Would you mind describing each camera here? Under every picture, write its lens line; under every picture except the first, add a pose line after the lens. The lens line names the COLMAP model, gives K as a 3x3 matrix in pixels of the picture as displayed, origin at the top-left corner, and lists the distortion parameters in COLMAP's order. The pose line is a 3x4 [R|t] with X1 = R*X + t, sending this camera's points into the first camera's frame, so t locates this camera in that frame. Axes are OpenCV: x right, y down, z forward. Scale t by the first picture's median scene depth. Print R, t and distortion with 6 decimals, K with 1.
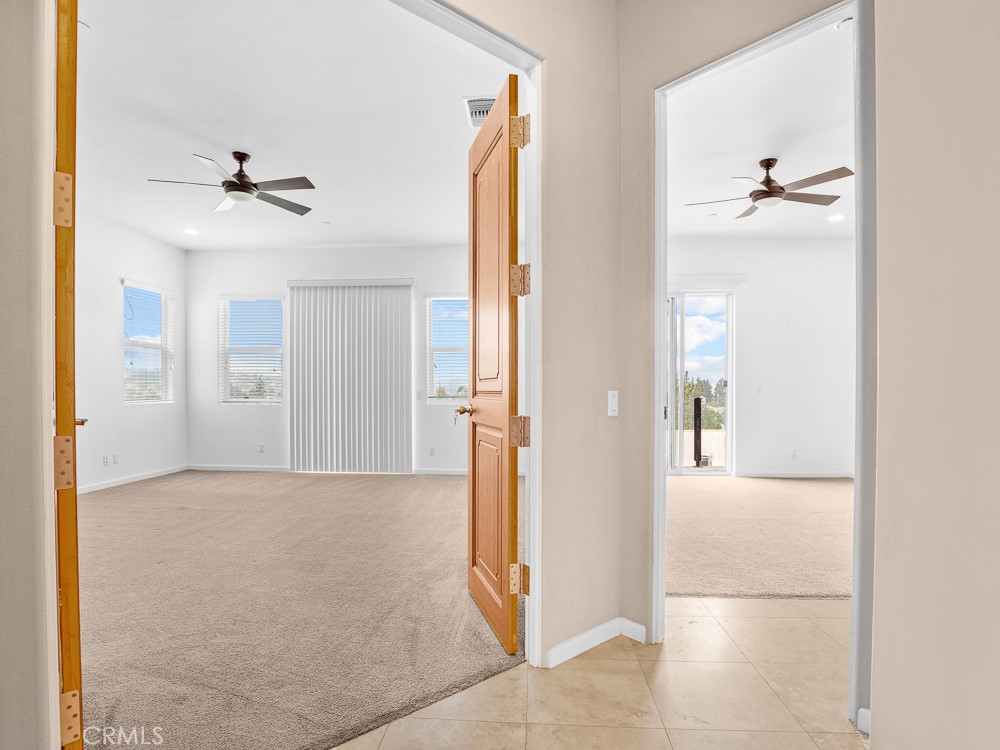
lens RADIAL K [[525.8, 0, 497.1], [0, 525.8, 378.1], [0, 0, 1]] dist [-0.031170, 0.001155]
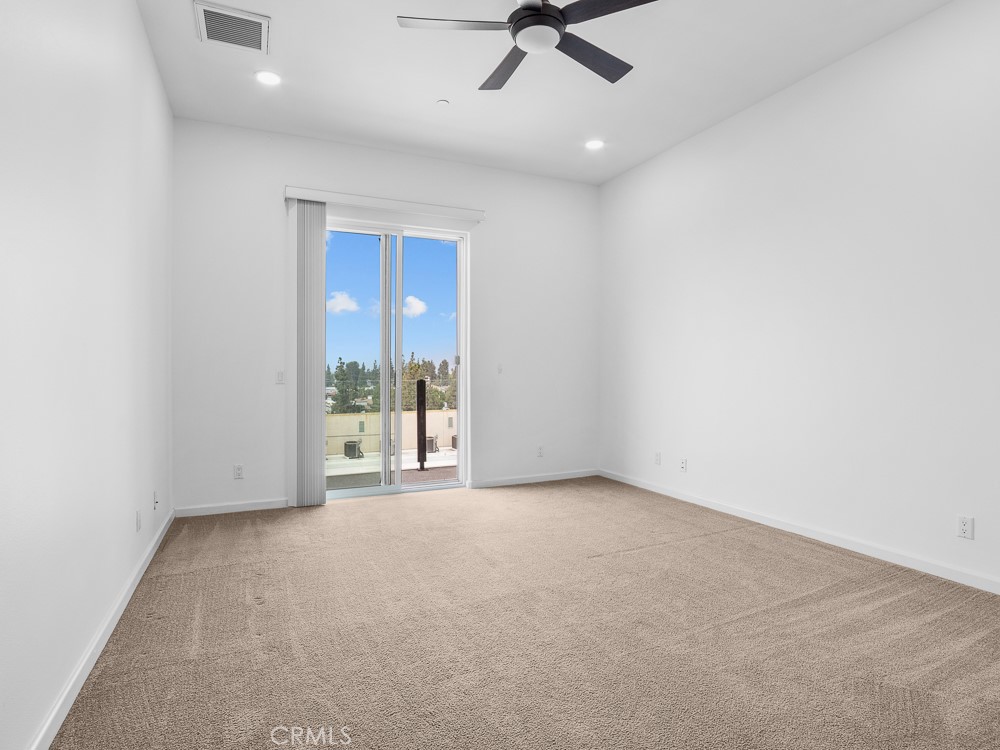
lens RADIAL K [[525.8, 0, 497.1], [0, 525.8, 378.1], [0, 0, 1]] dist [-0.031170, 0.001155]
pose [[0.874643, -0.015597, 0.484517, 0.132626], [-0.002080, 0.999352, 0.035925, 0.008860], [-0.484763, -0.032430, 0.874044, 0.338775]]
